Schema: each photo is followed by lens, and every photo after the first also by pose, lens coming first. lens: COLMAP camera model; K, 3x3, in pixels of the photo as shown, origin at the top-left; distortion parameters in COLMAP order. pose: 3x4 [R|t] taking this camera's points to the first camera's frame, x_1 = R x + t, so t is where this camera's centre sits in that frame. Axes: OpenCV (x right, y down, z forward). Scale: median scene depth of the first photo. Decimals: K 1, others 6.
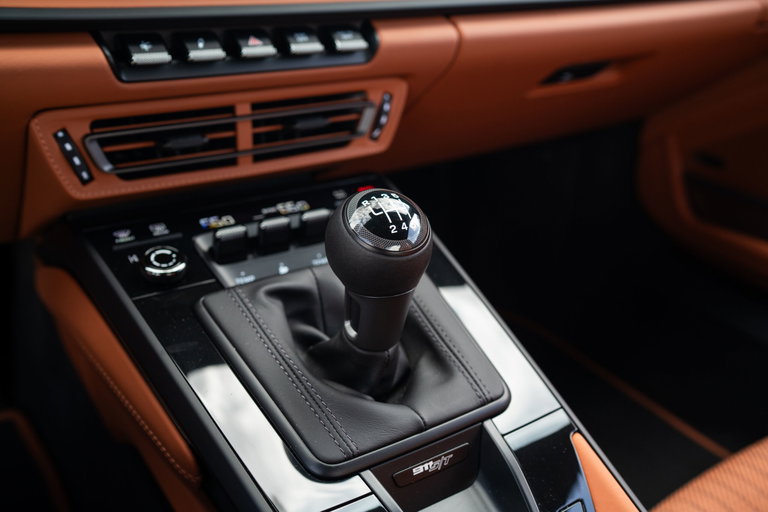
lens RADIAL K [[795.5, 0, 384.0], [0, 795.5, 256.0], [0, 0, 1]] dist [-0.036496, -0.013347]
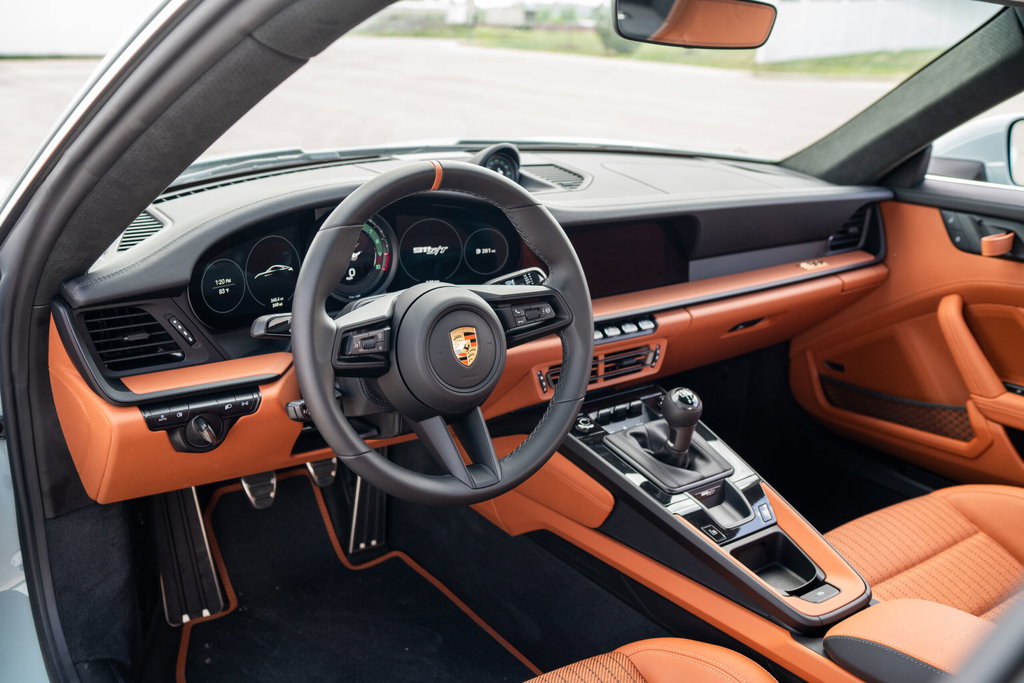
lens RADIAL K [[1060.6, 0, 512.0], [0, 1060.6, 341.5], [0, 0, 1]] dist [-0.036496, -0.013347]
pose [[0.998225, -0.051305, 0.030255, -0.515249], [0.055381, 0.986447, -0.154451, 0.216884], [-0.021920, 0.155853, 0.987537, -1.940576]]
